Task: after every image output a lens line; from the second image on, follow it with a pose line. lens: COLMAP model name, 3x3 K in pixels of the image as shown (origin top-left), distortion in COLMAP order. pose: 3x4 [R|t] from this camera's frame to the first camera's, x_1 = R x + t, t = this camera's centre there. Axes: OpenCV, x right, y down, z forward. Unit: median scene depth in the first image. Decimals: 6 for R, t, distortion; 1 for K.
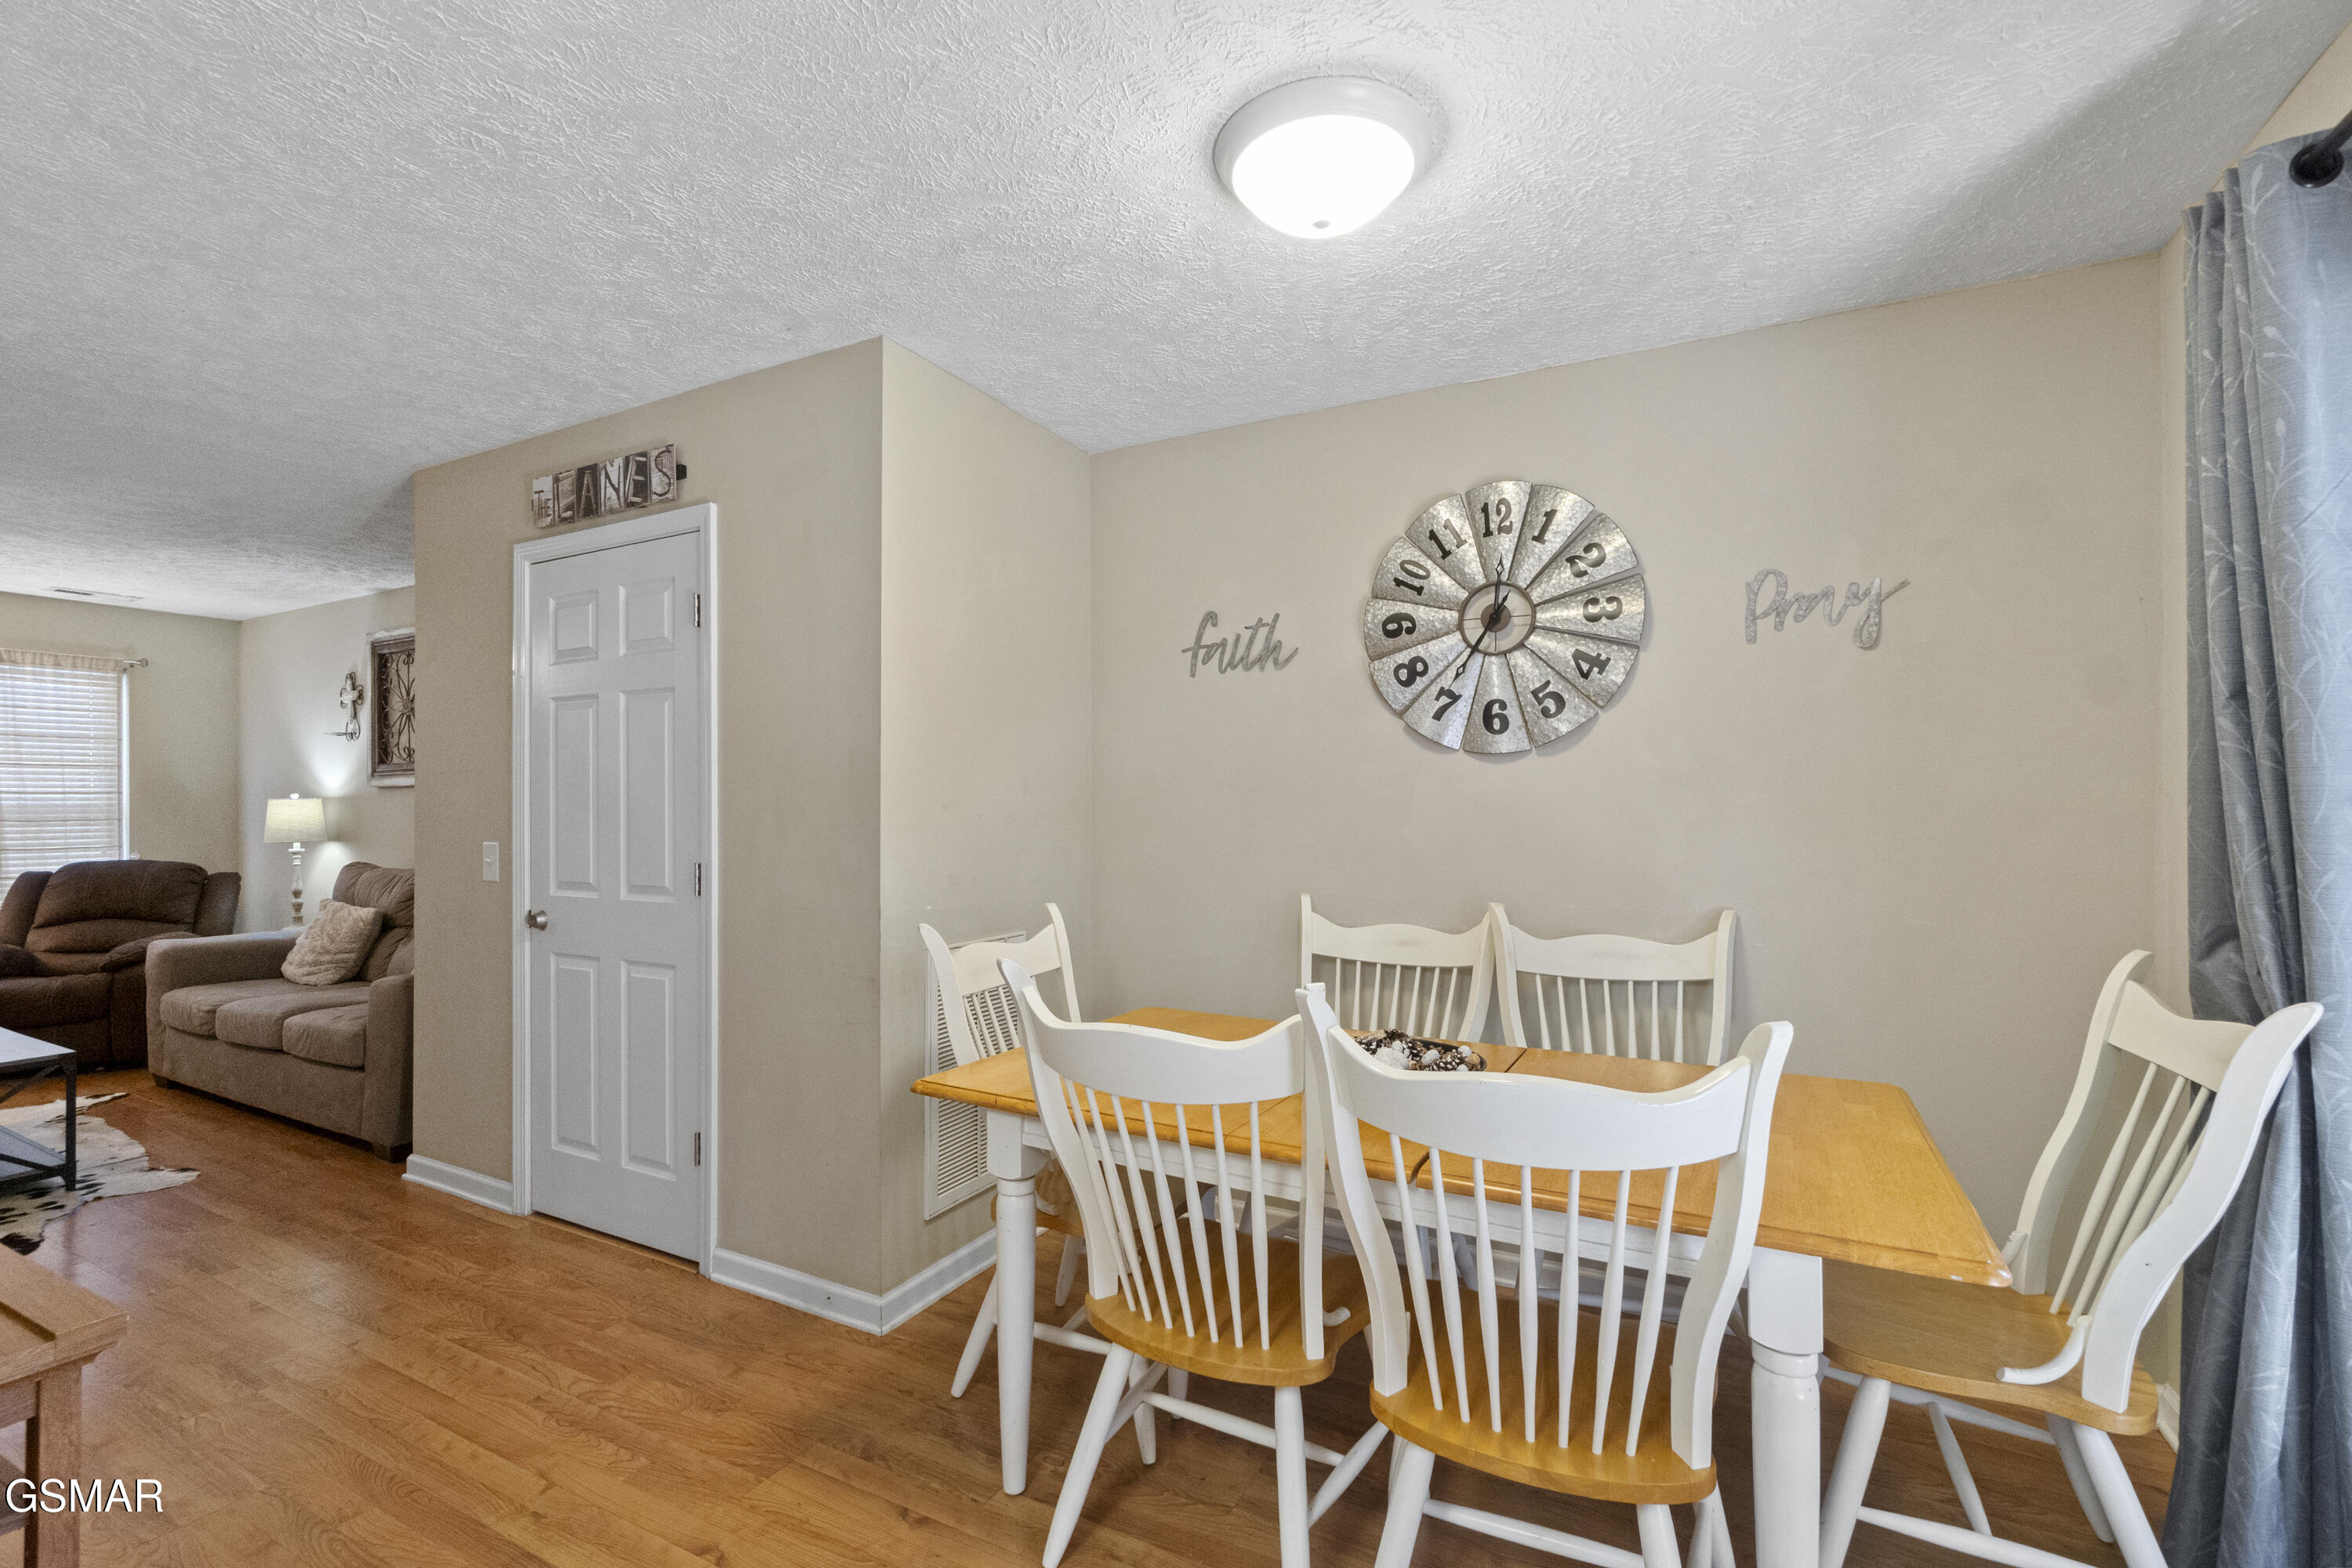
lens RADIAL K [[1023.1, 0, 1172.5], [0, 1023.1, 798.0], [0, 0, 1]] dist [-0.000512, 0.000249]
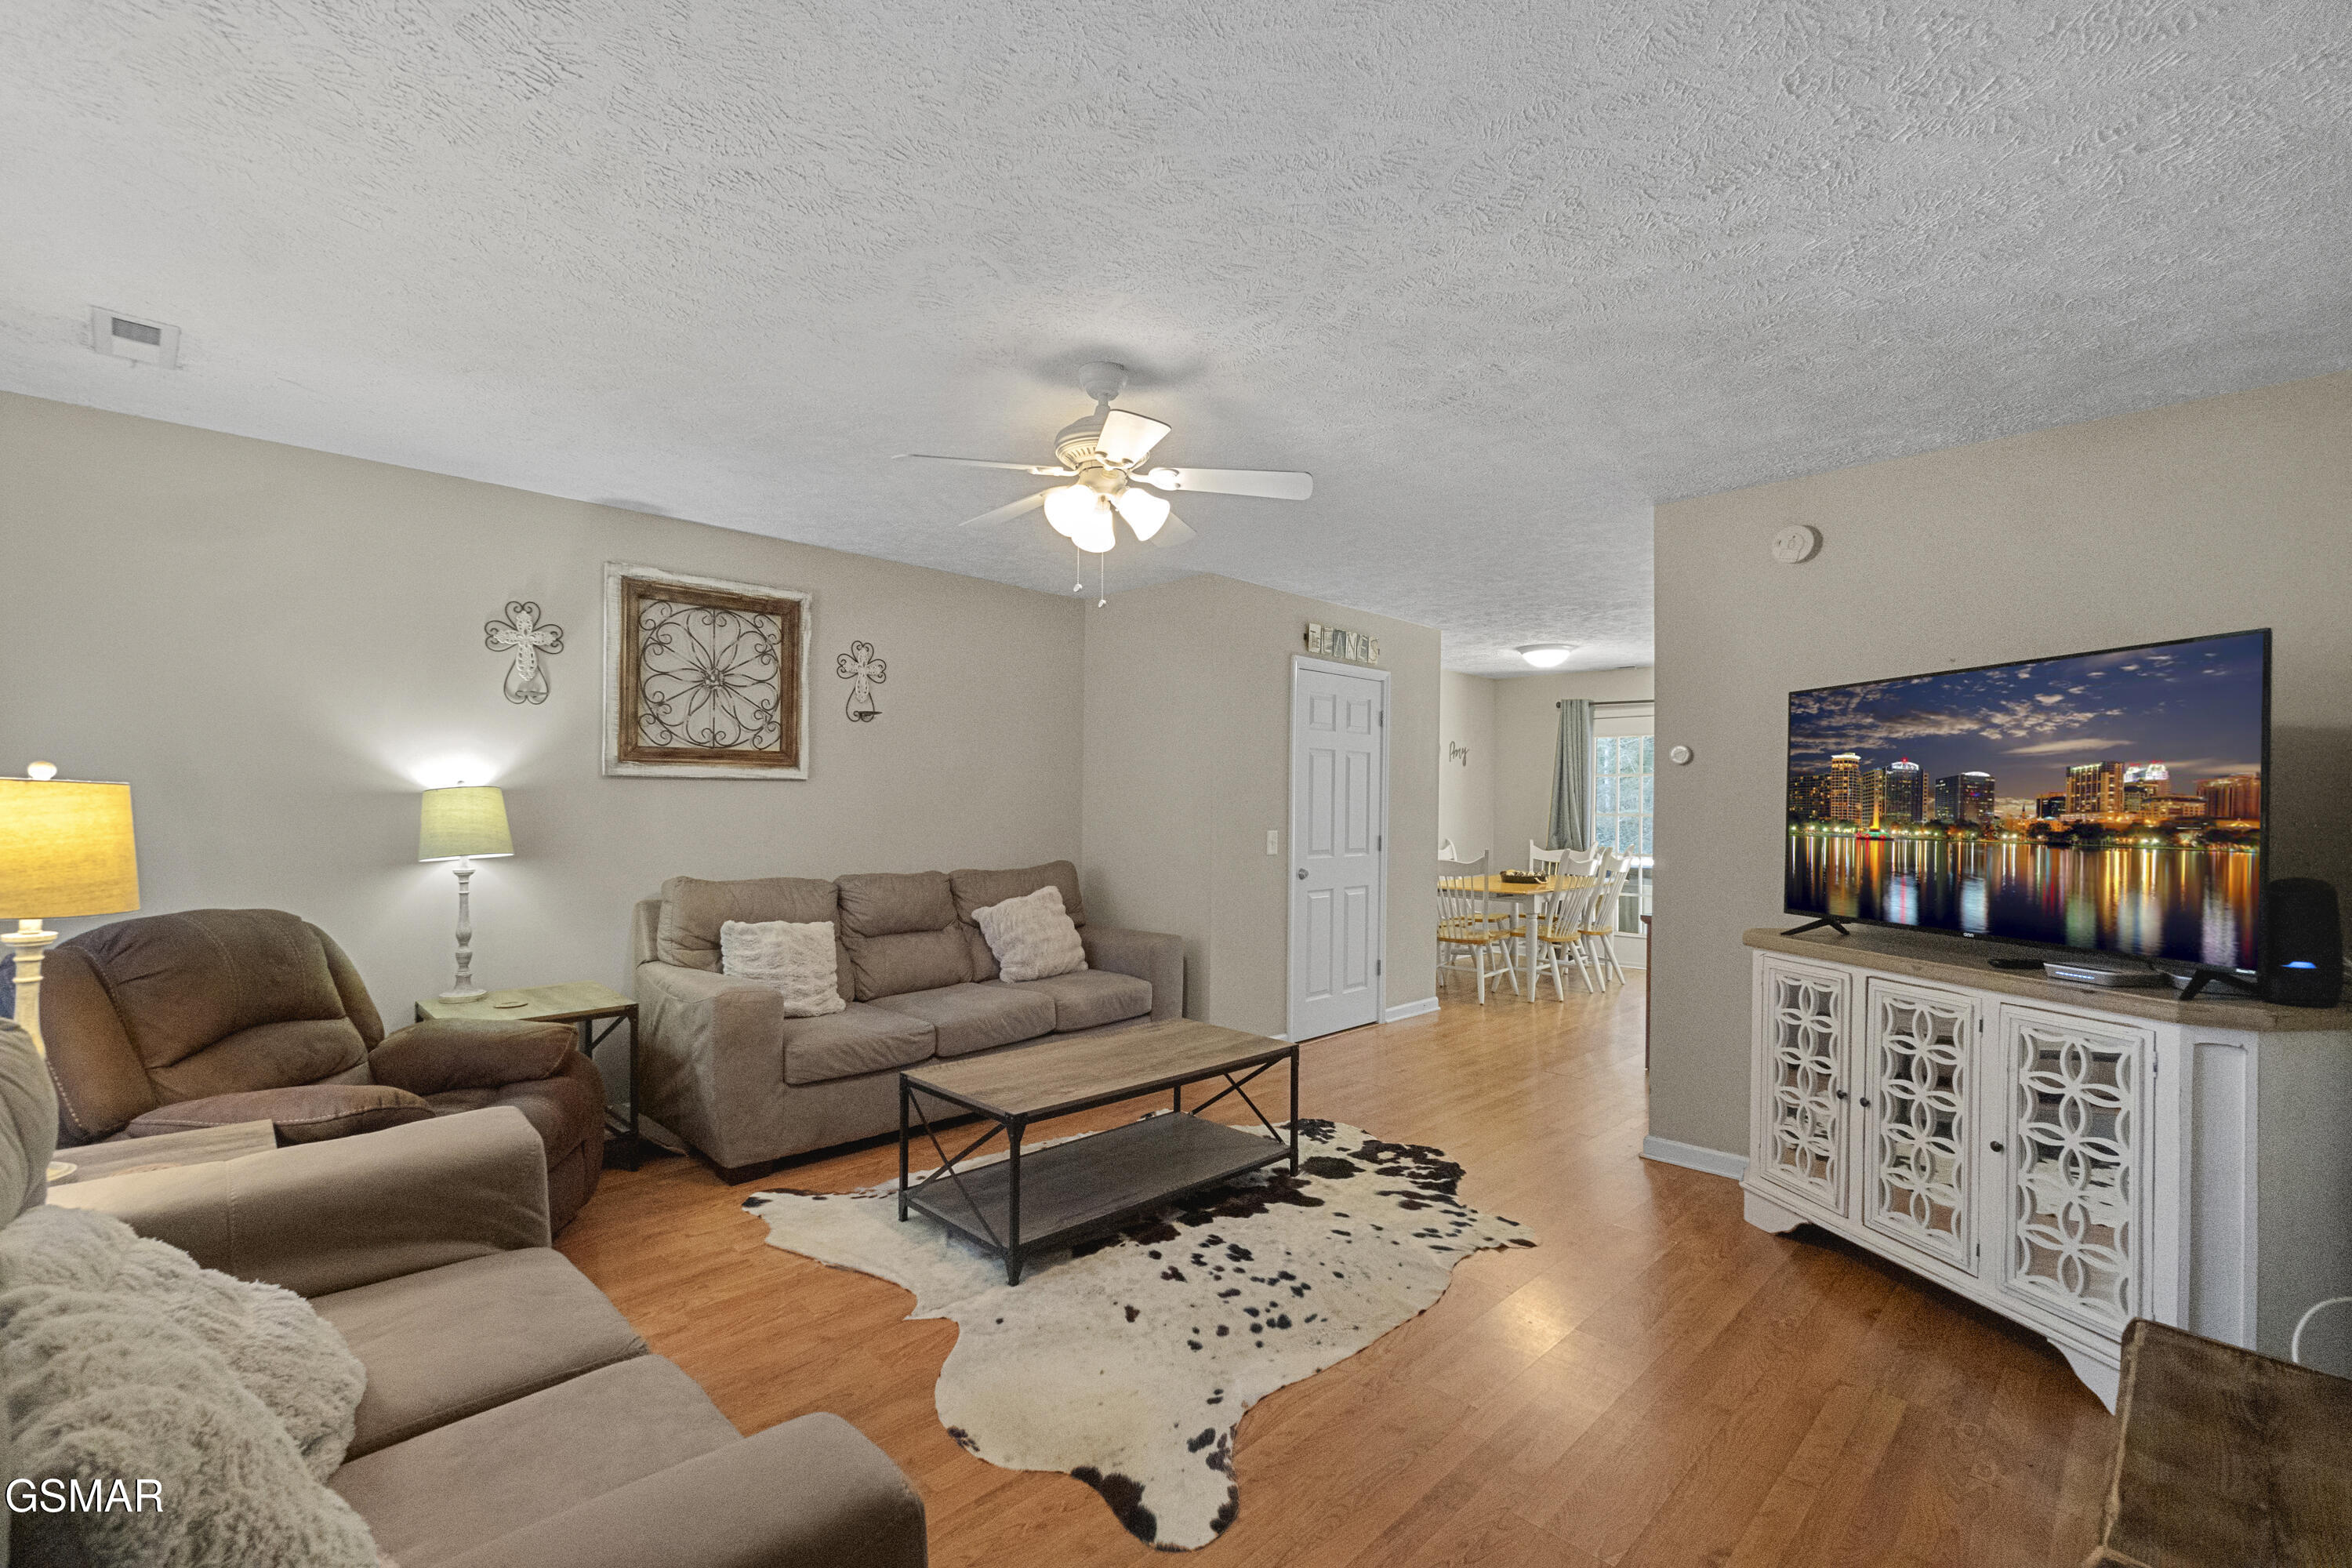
lens RADIAL K [[1023.1, 0, 1172.5], [0, 1023.1, 798.0], [0, 0, 1]] dist [-0.000512, 0.000249]
pose [[0.277140, 0.006766, 0.960806, -1.392871], [-0.016580, 0.999860, -0.002258, -0.000406], [-0.960686, -0.015305, 0.277214, 0.427861]]
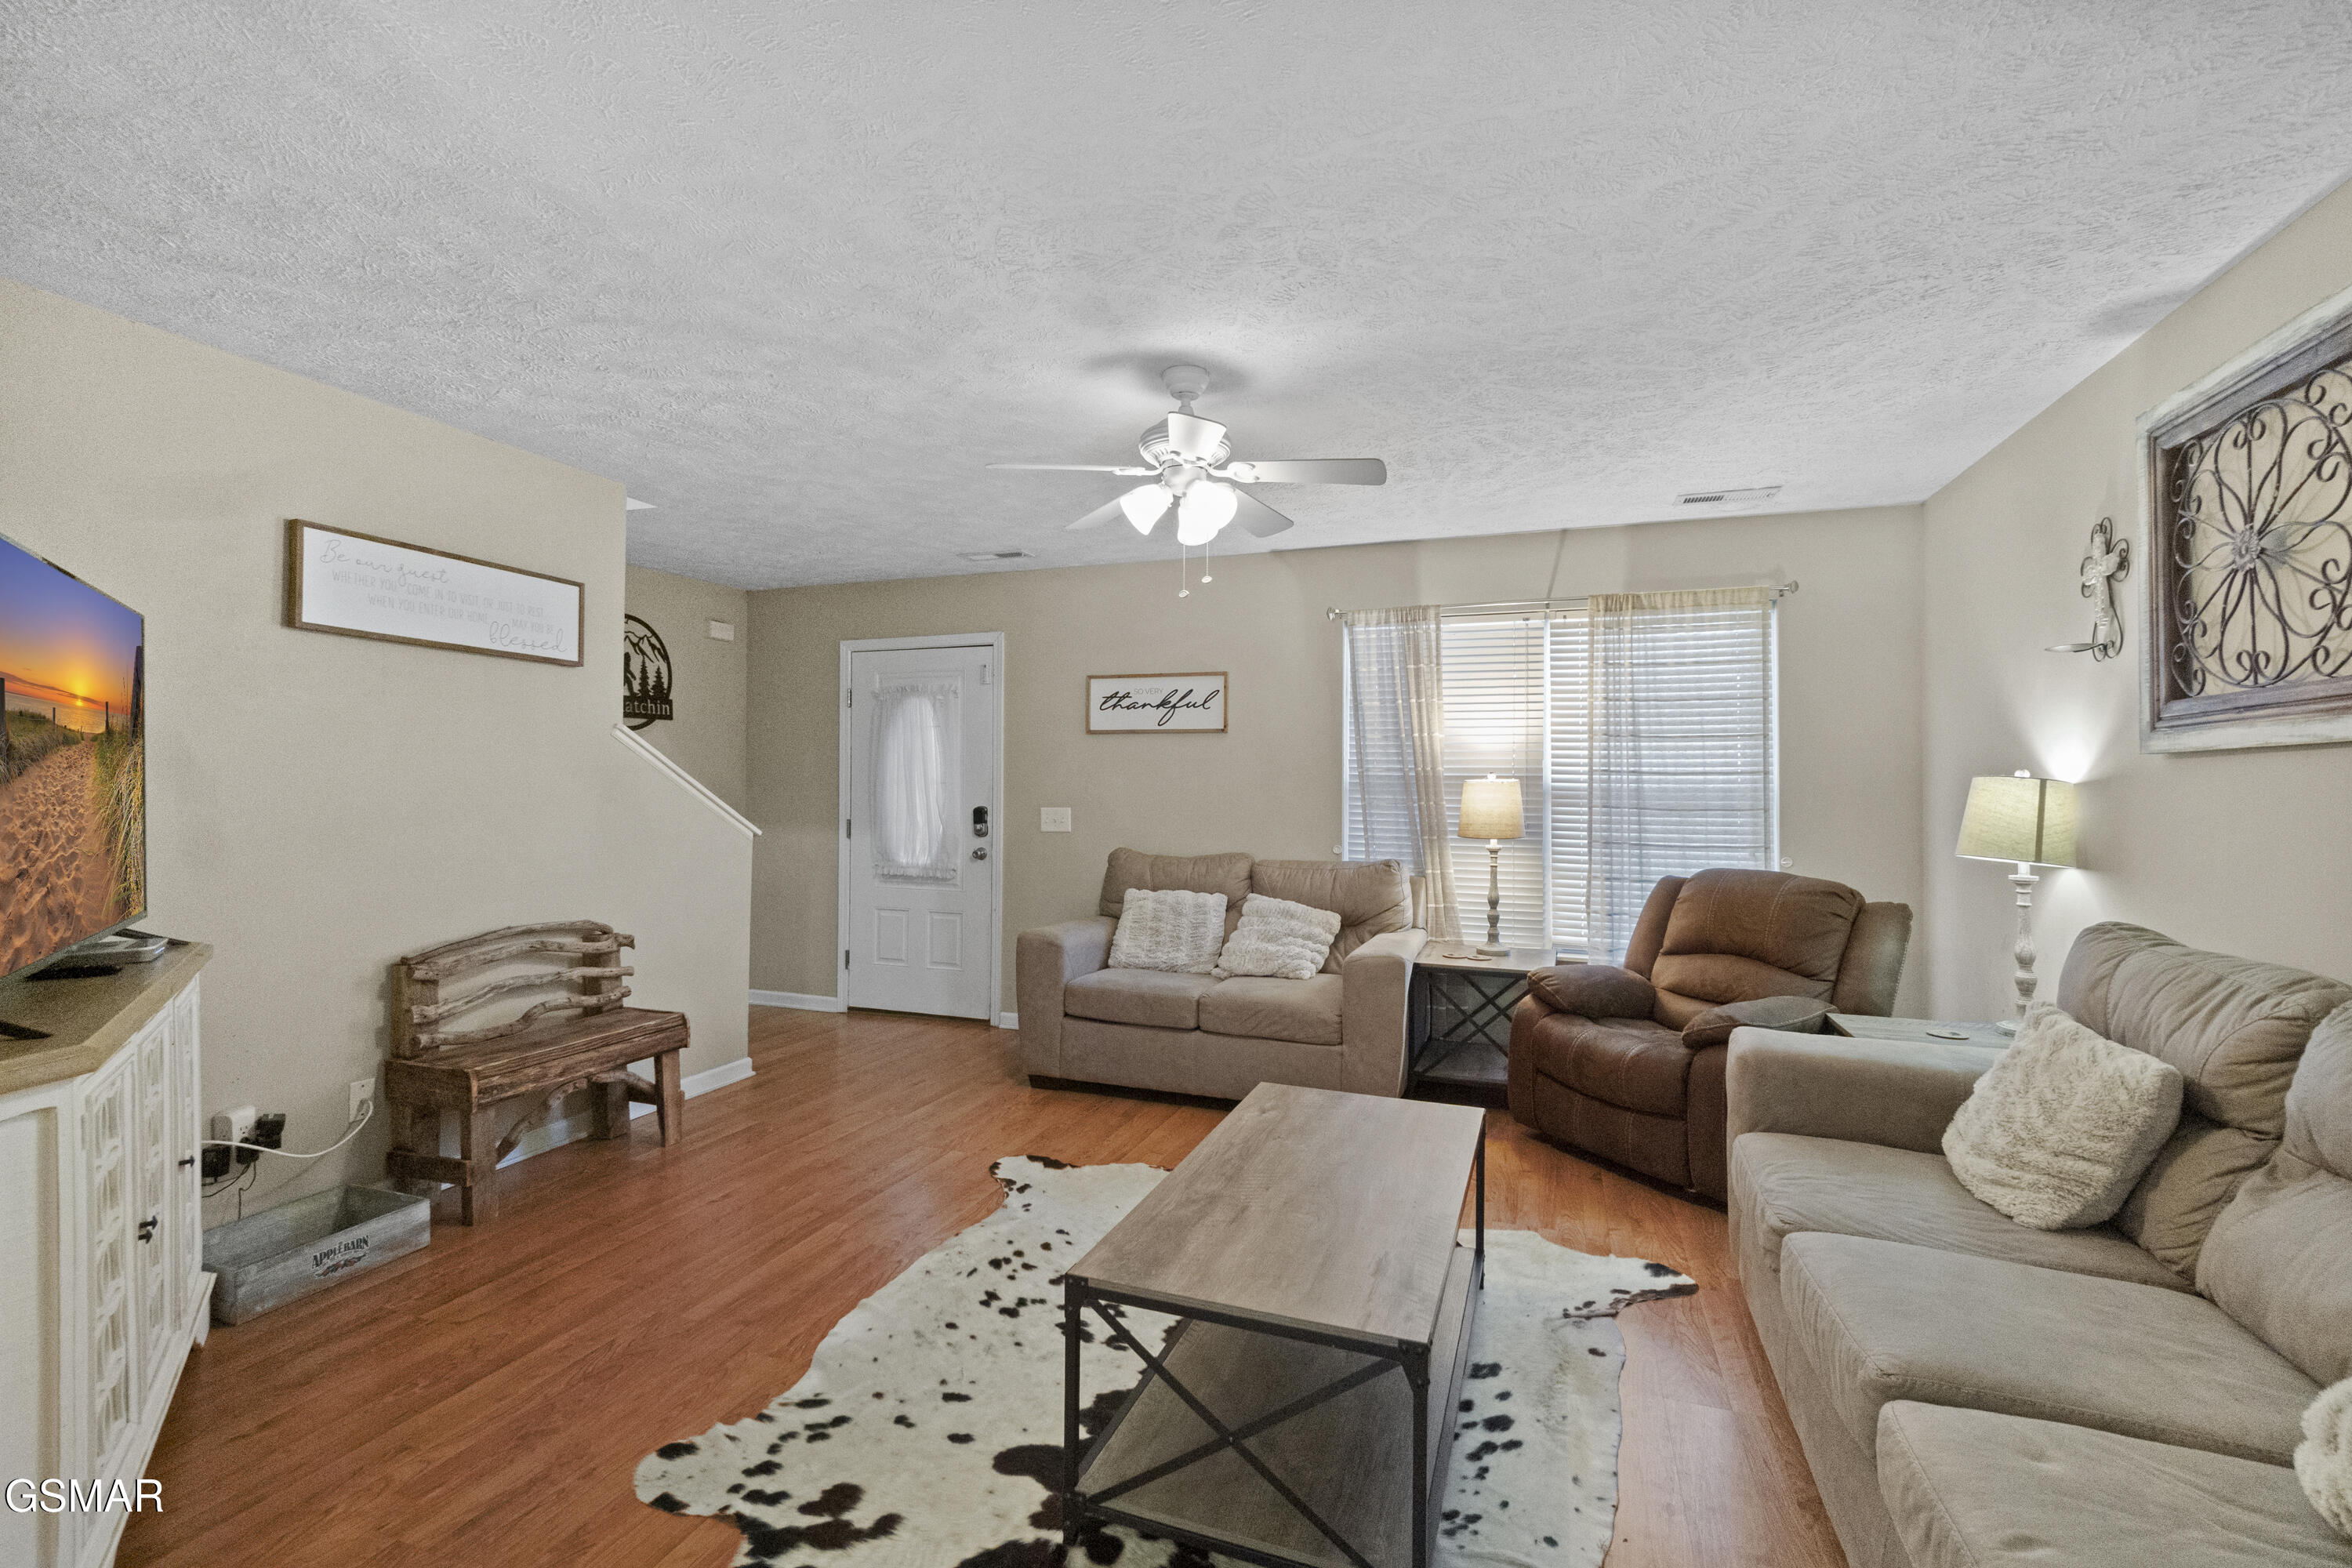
lens RADIAL K [[1030.1, 0, 1159.1], [0, 1030.1, 776.7], [0, 0, 1]] dist [0.001688, 0.000339]
pose [[0.139553, -0.006169, -0.990195, -0.402007], [0.001278, 0.999981, -0.006050, 0.001320], [0.990214, -0.000421, 0.139558, 0.514671]]
